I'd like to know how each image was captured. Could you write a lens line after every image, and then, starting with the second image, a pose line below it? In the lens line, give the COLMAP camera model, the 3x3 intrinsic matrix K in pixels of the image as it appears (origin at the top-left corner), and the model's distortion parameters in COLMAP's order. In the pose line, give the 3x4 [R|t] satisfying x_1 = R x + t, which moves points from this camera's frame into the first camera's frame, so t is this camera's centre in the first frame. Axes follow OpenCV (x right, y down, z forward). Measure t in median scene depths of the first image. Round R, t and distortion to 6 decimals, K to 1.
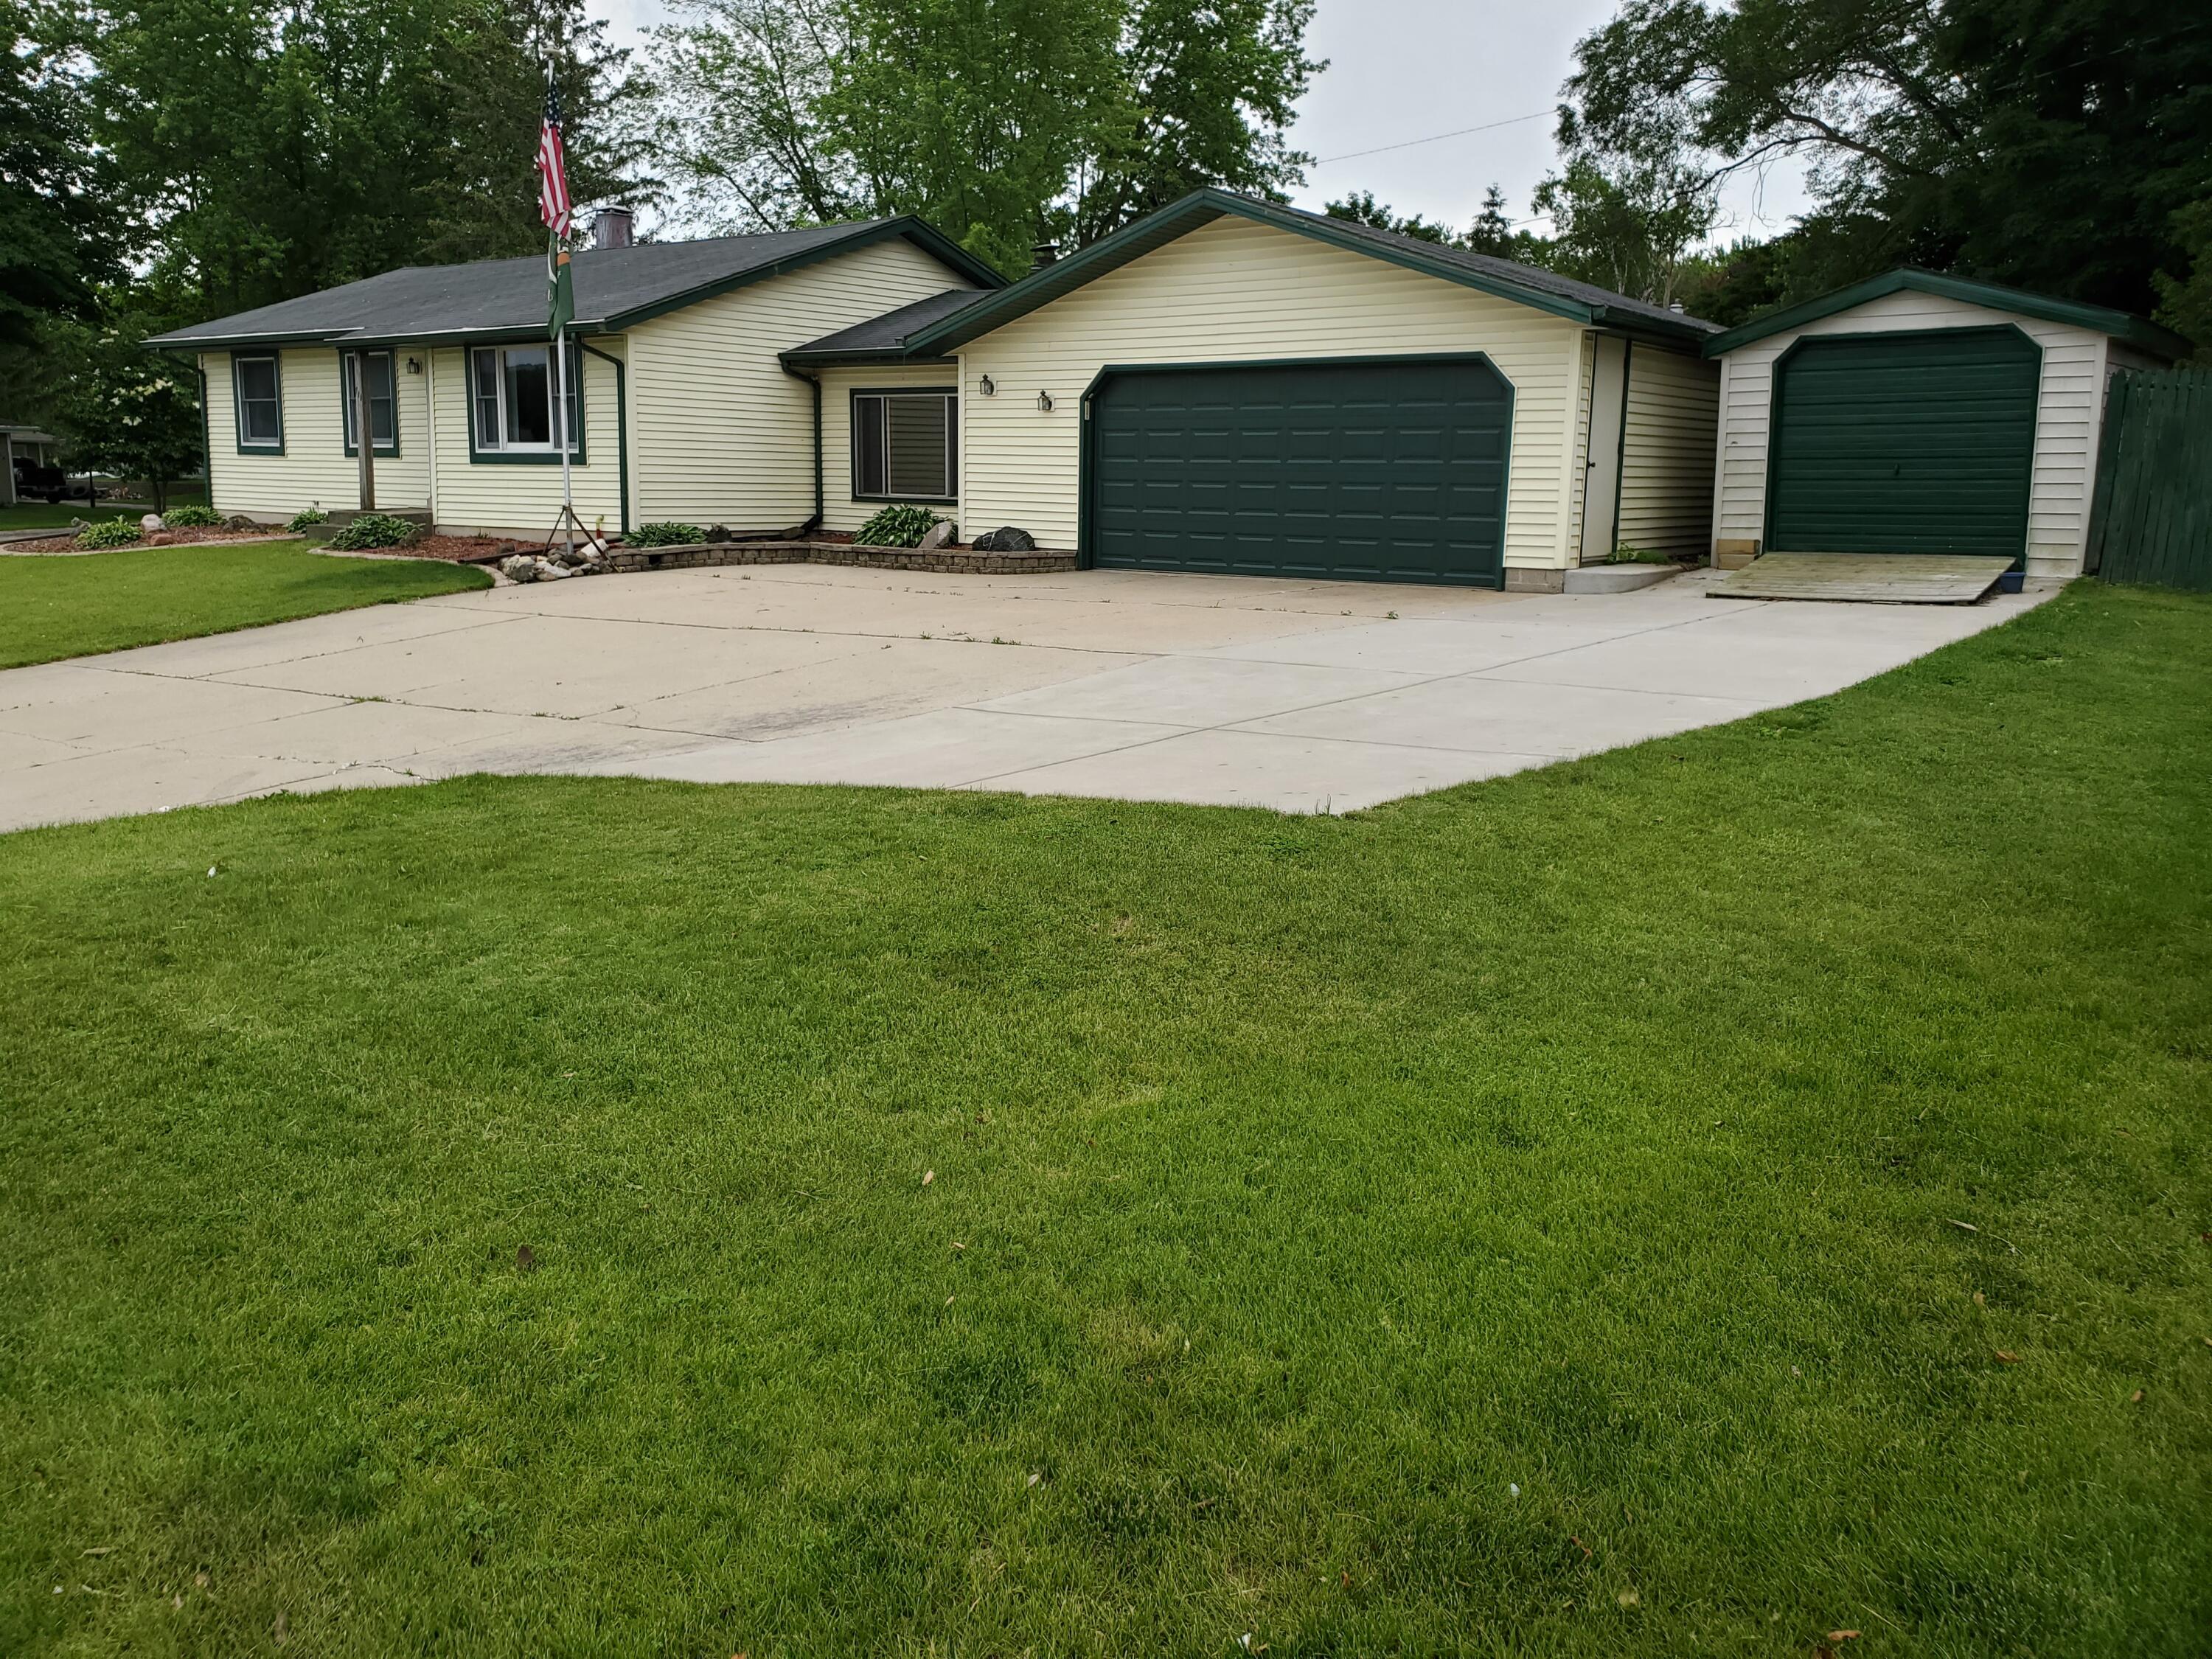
lens RADIAL K [[1751.1, 0, 1051.5], [0, 1751.1, 785.3], [0, 0, 1]] dist [0.028547, -0.022376]
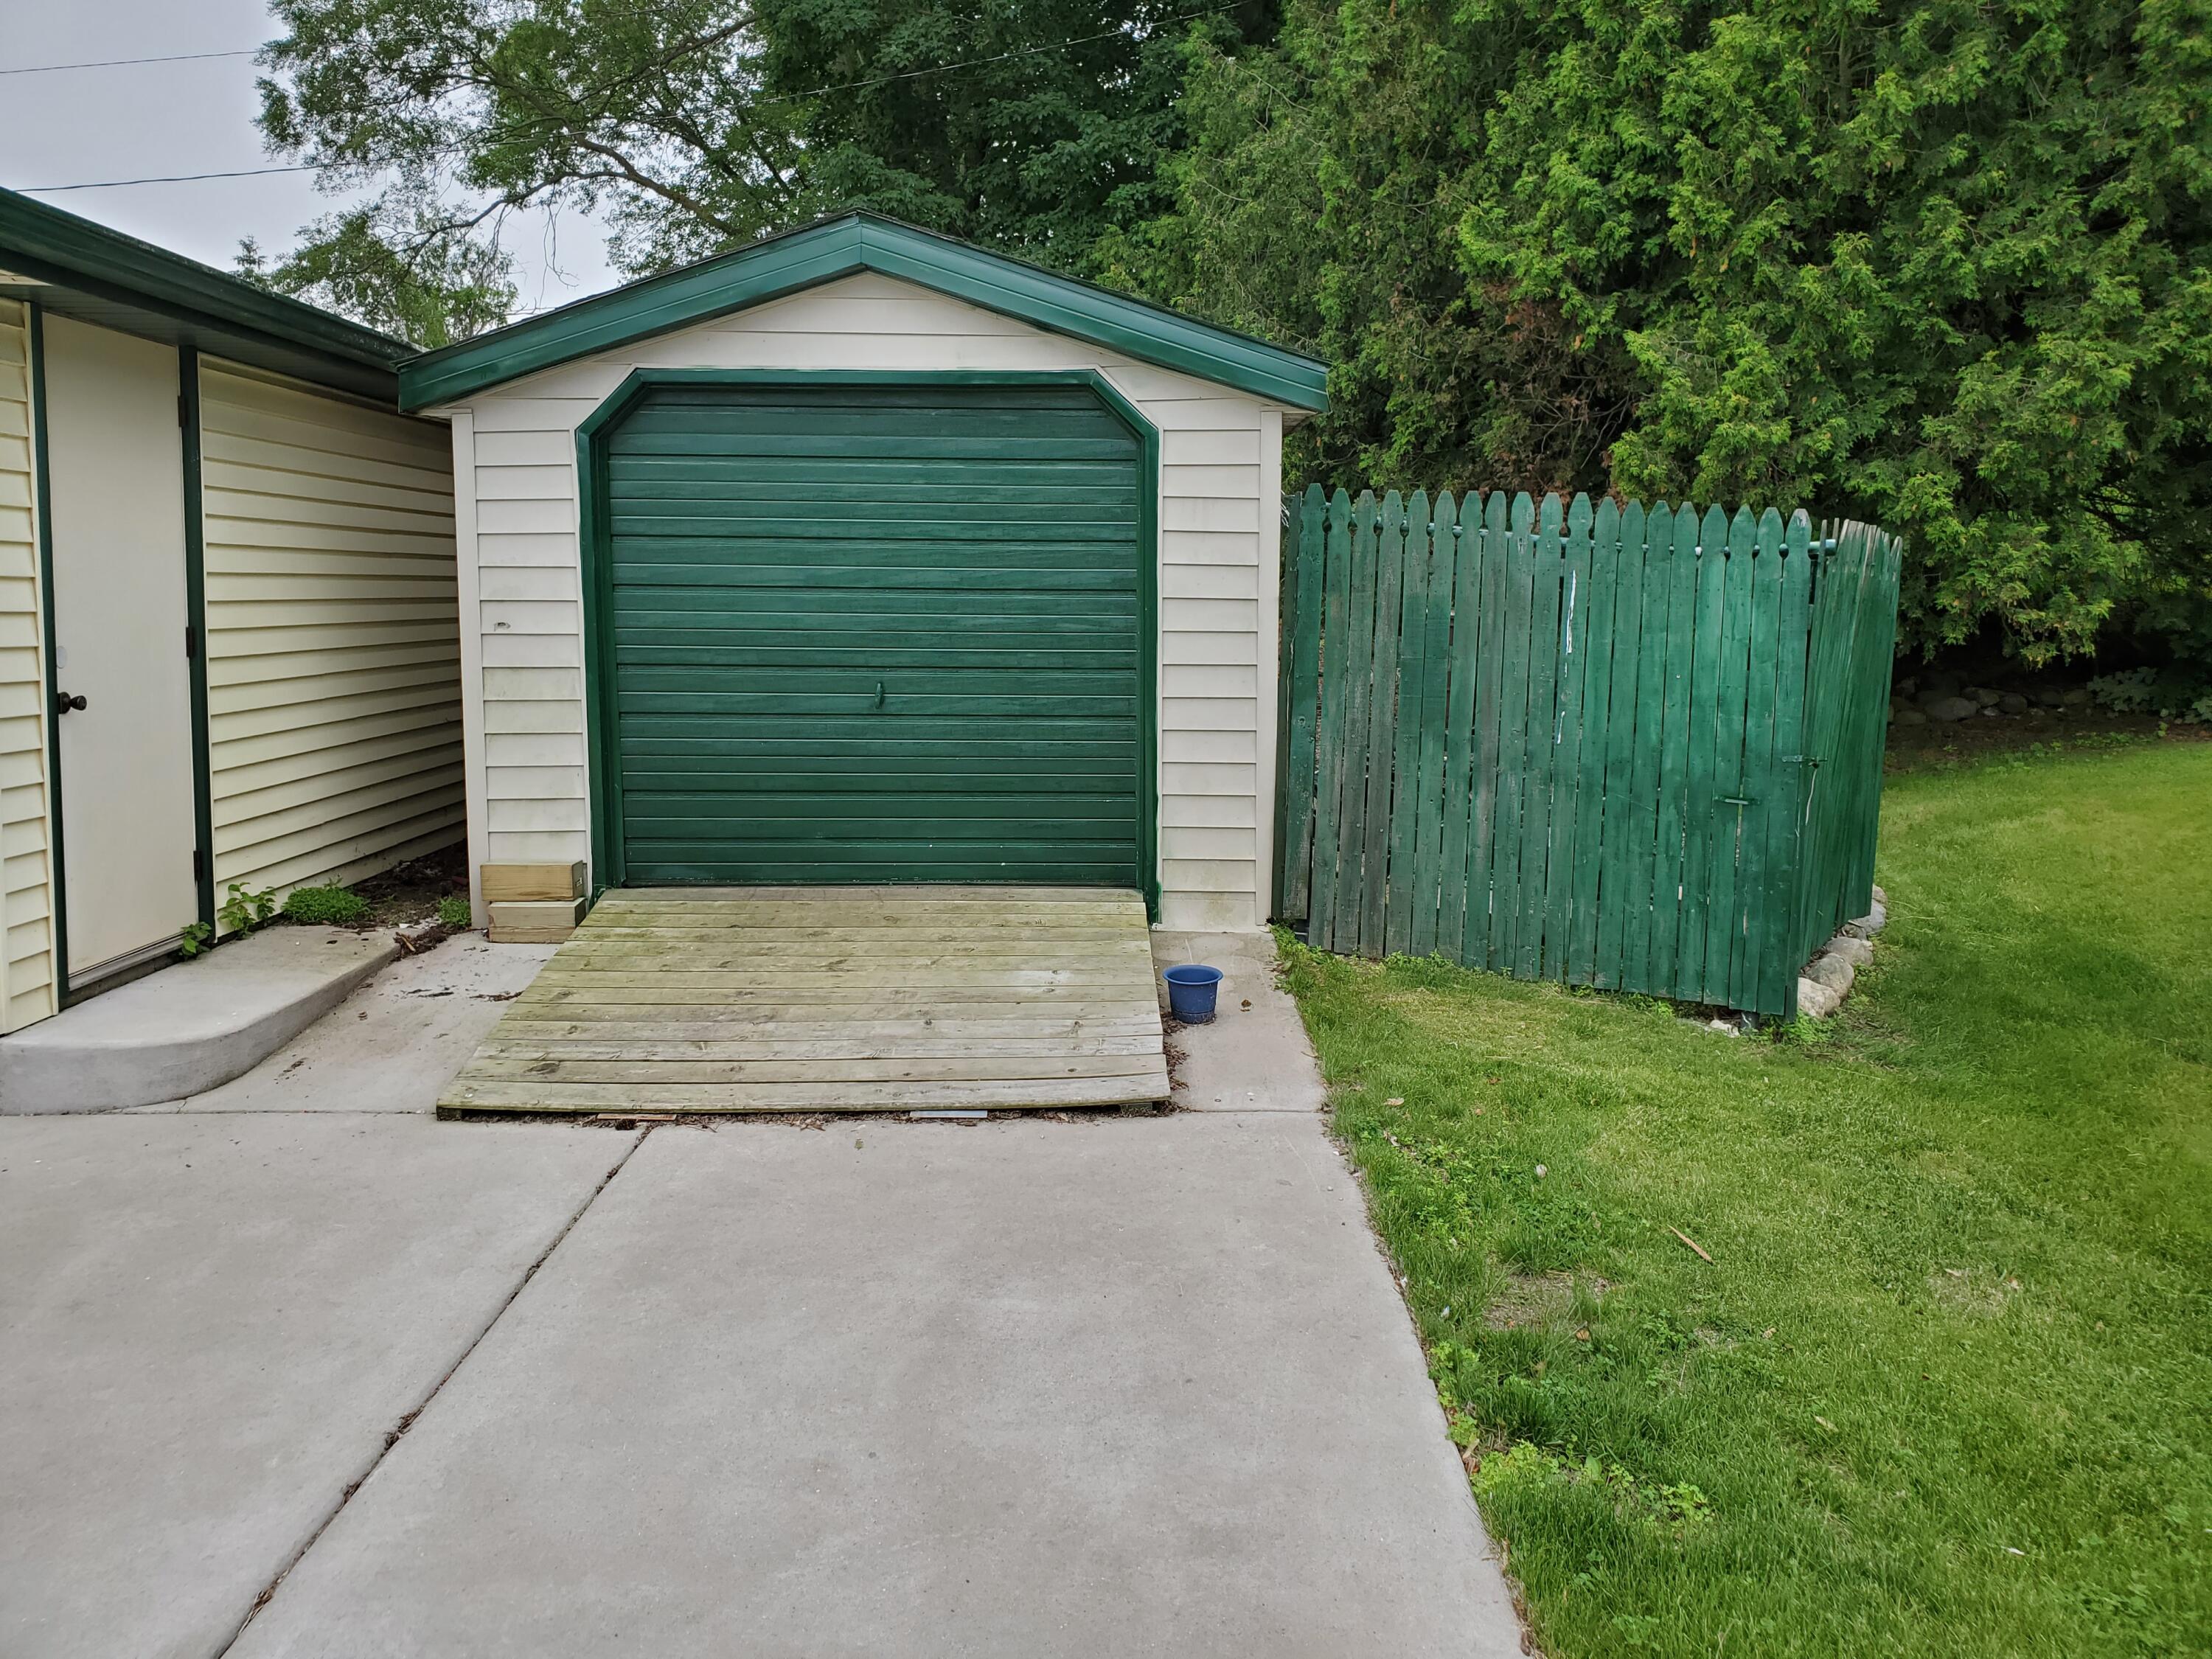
lens RADIAL K [[1751.1, 0, 1091.0], [0, 1751.1, 766.8], [0, 0, 1]] dist [0.028547, -0.022376]
pose [[0.794054, -0.058975, 0.604979, 0.217306], [0.096890, 0.994837, -0.030191, -0.119354], [-0.600075, 0.082589, 0.795669, 0.522996]]
